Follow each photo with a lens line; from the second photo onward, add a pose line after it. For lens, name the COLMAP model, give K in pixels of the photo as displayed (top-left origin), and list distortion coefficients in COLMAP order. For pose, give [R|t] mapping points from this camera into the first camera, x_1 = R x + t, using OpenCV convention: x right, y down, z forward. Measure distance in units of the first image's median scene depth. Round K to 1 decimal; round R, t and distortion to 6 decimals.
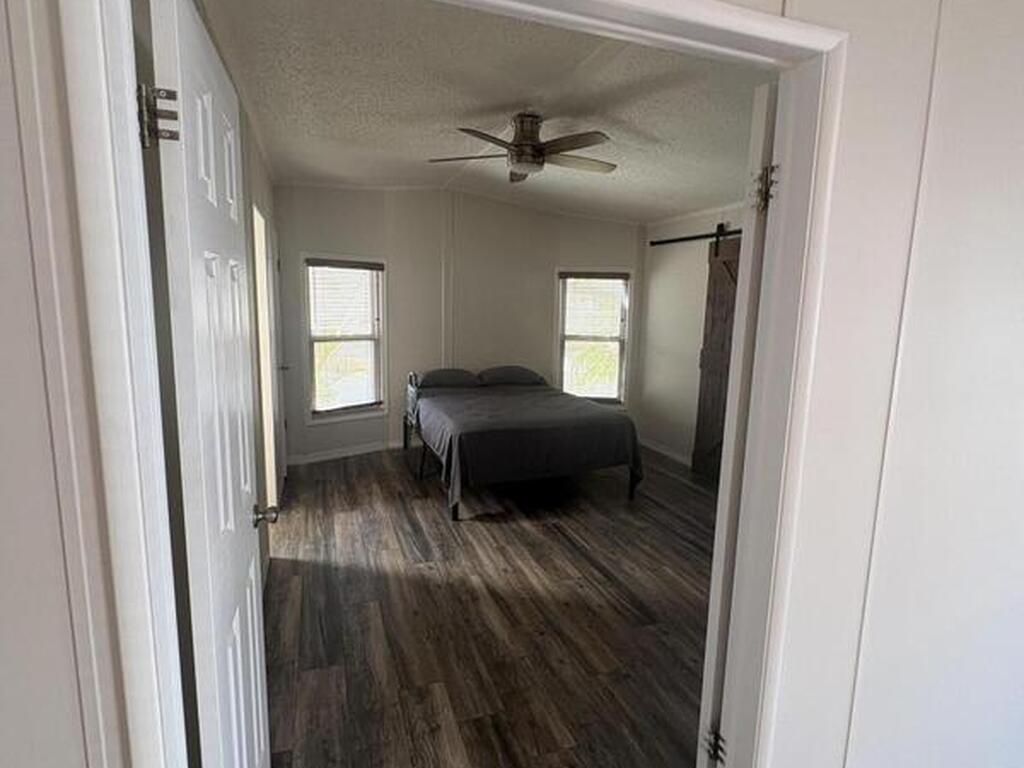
lens RADIAL K [[546.0, 0, 515.1], [0, 546.0, 385.5], [0, 0, 1]] dist [0.001253, 0.000048]
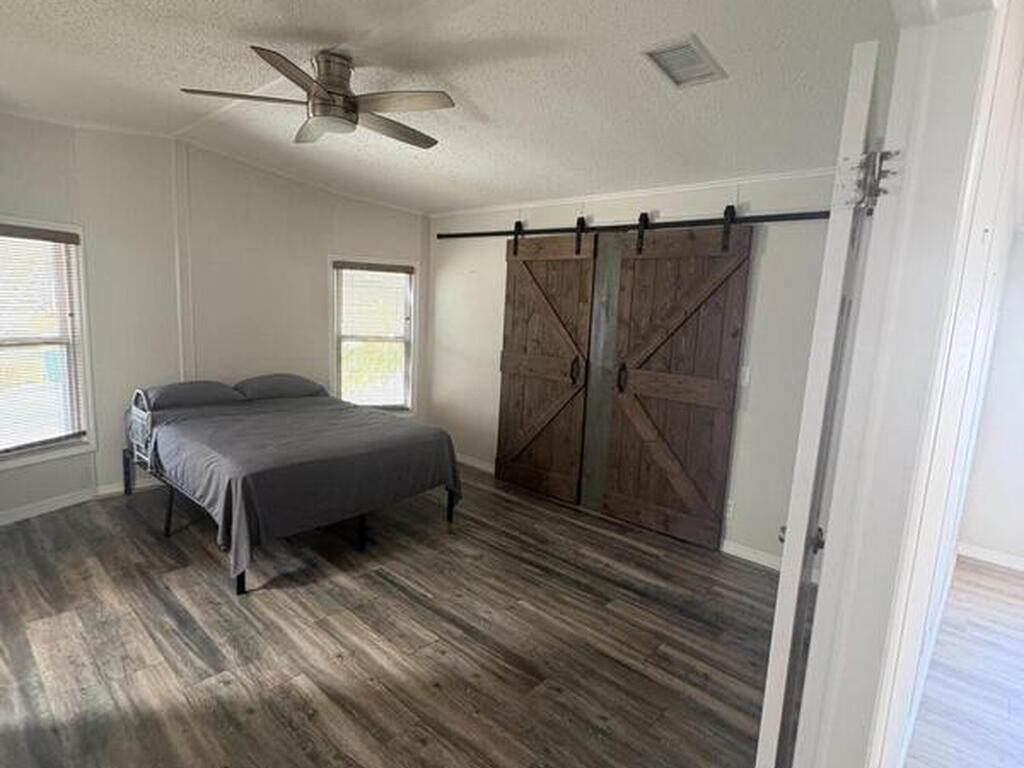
lens RADIAL K [[546.0, 0, 515.1], [0, 546.0, 385.5], [0, 0, 1]] dist [0.001253, 0.000048]
pose [[0.884730, -0.045498, 0.463878, -0.110456], [0.039065, 0.998961, 0.023473, -0.035423], [-0.464464, -0.002645, 0.885588, 0.175981]]
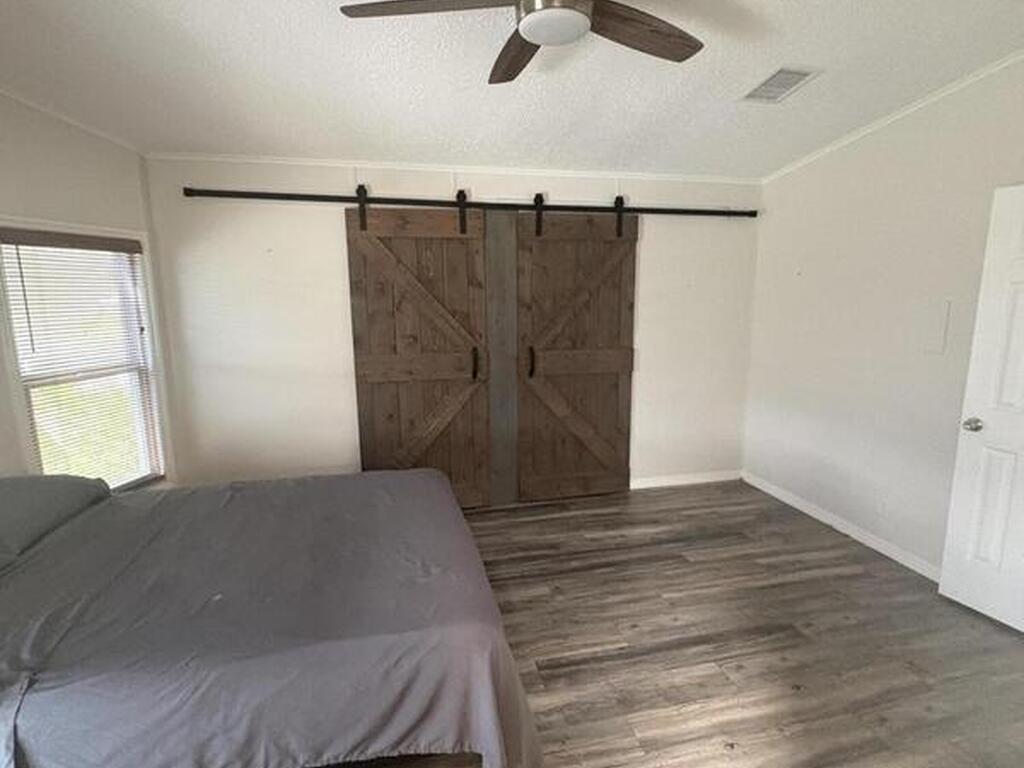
lens RADIAL K [[546.0, 0, 515.1], [0, 546.0, 385.5], [0, 0, 1]] dist [0.001253, 0.000048]
pose [[0.111604, -0.197005, 0.974029, -0.453297], [0.157128, 0.971321, 0.178454, -0.160734], [-0.981252, 0.133131, 0.139358, 0.885927]]
